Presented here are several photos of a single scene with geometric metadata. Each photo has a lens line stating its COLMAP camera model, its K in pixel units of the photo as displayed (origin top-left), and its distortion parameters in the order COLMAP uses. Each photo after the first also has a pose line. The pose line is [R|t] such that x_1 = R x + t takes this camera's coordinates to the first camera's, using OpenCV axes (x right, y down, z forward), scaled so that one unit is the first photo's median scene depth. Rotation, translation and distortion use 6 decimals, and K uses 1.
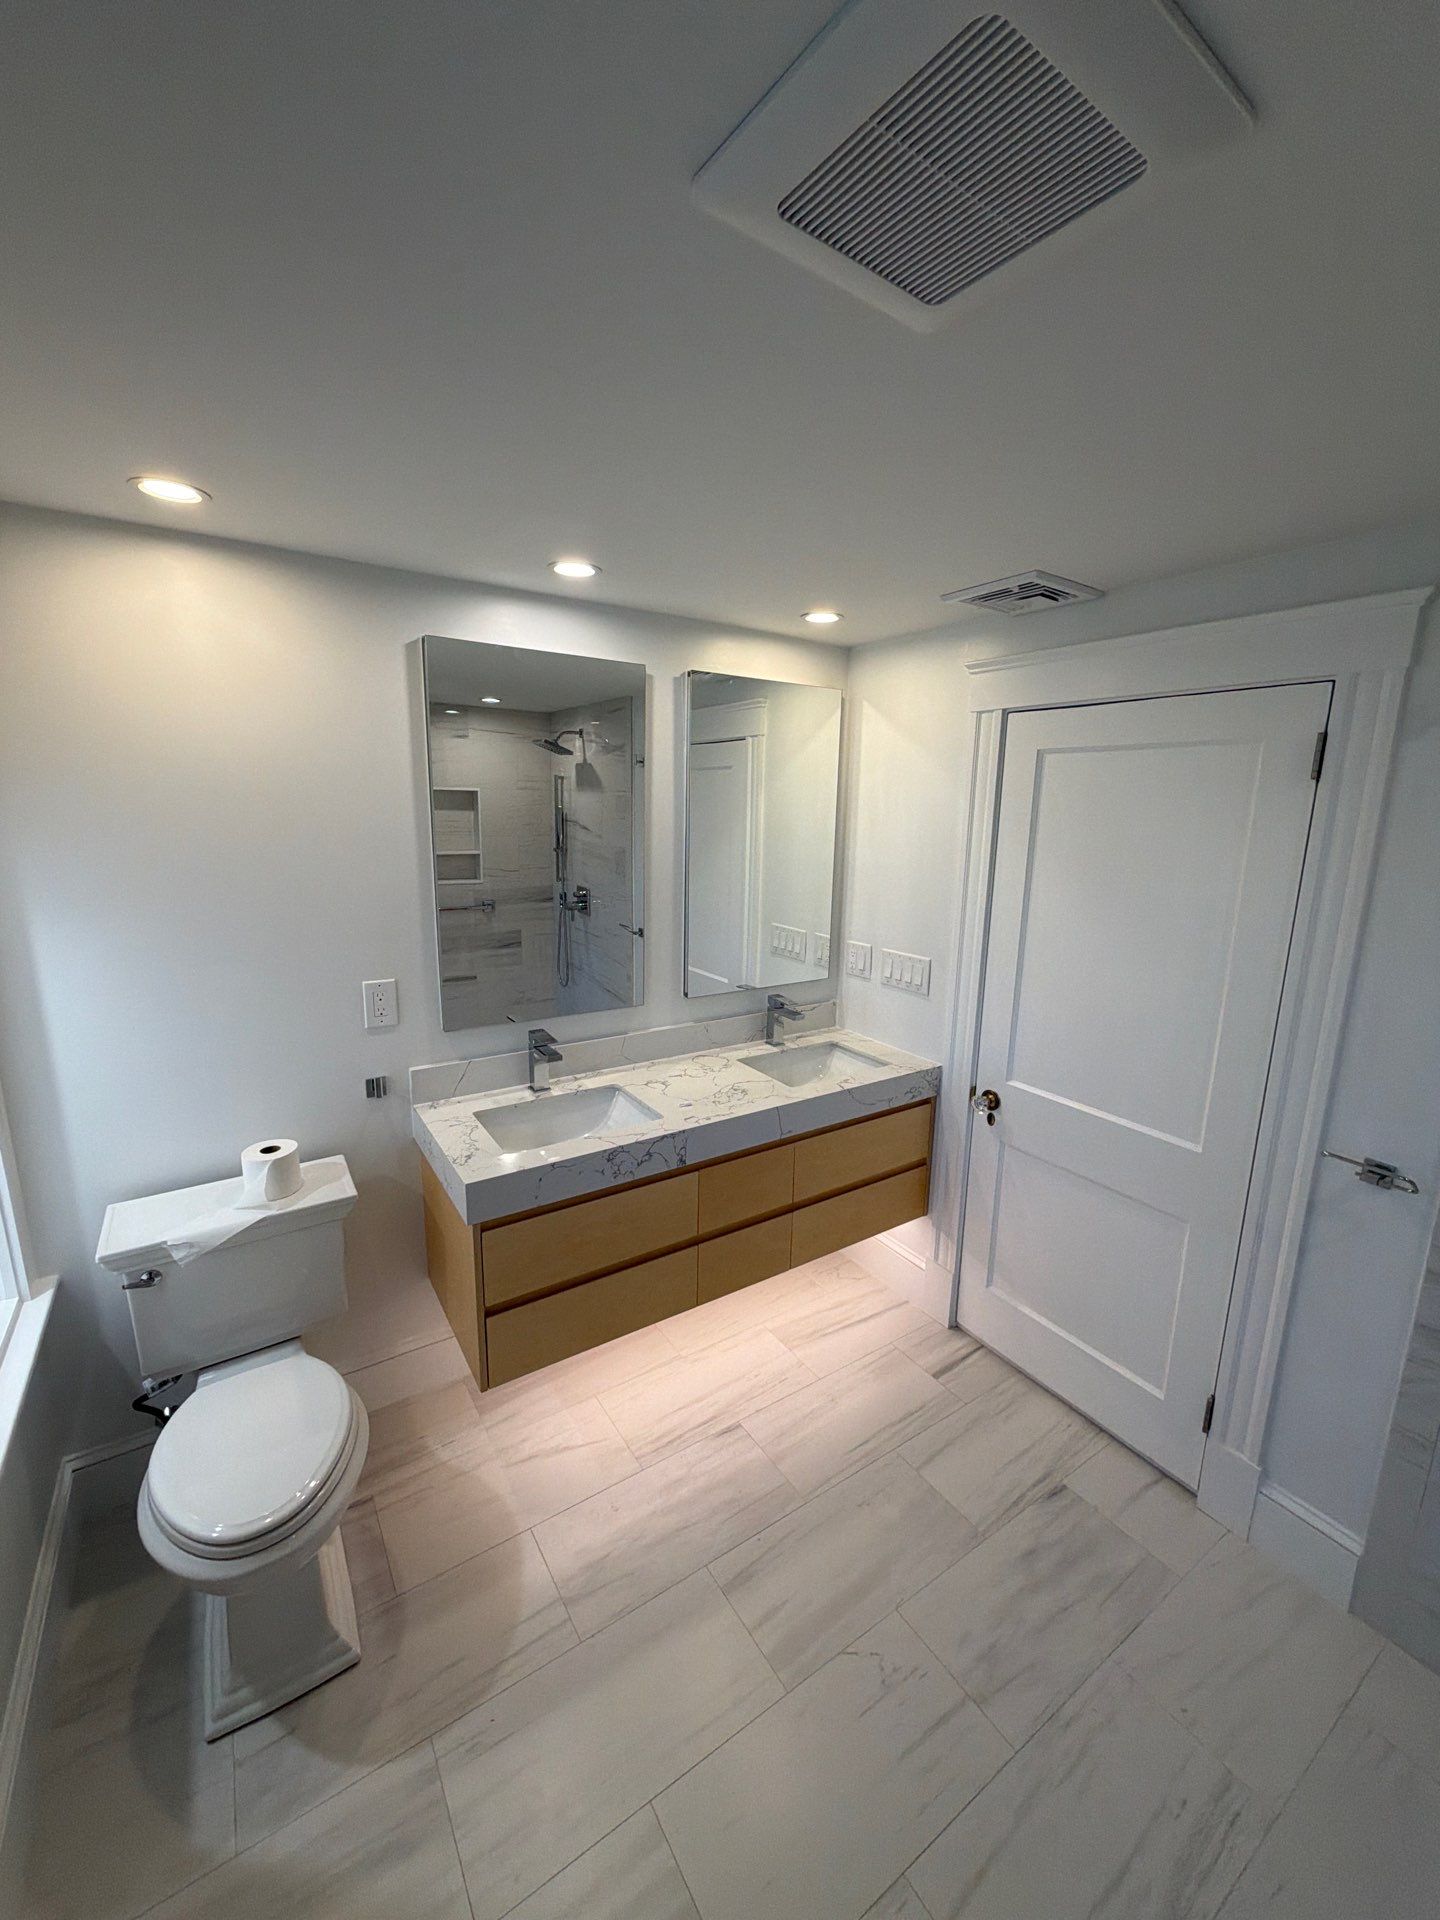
lens RADIAL K [[769.1, 0, 715.8], [0, 769.1, 957.0], [0, 0, 1]] dist [0.003086, 0.000530]
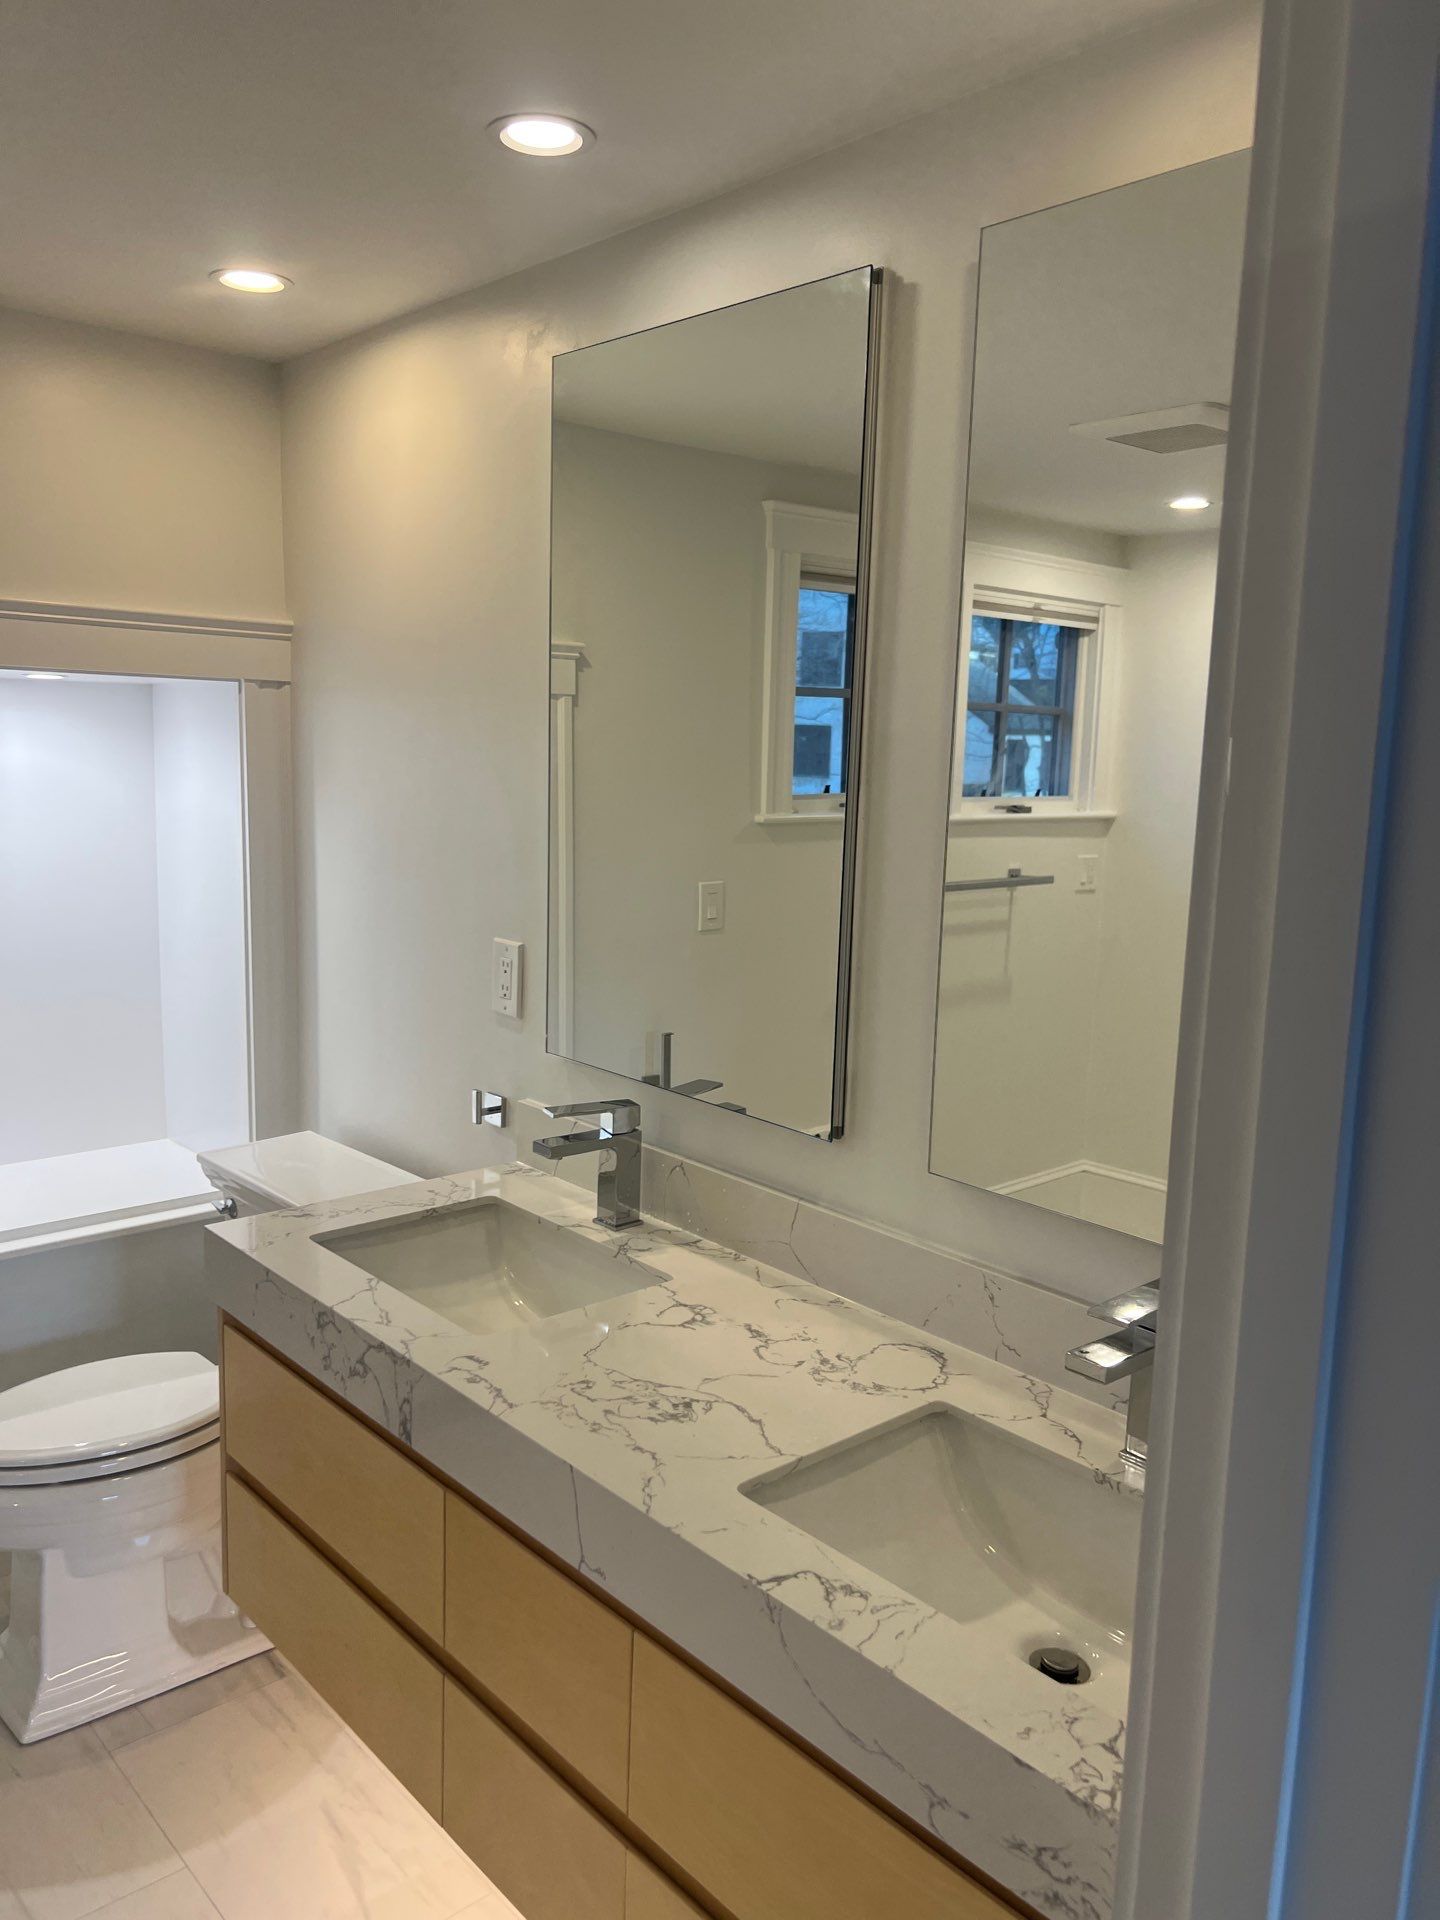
lens RADIAL K [[1452.9, 0, 720.0], [0, 1452.9, 960.0], [0, 0, 1]] dist [0.048586, -0.061343]
pose [[0.147565, 0.133964, -0.979938, 0.615135], [-0.221210, 0.970156, 0.099315, -0.089629], [0.963997, 0.202117, 0.172795, 0.807047]]
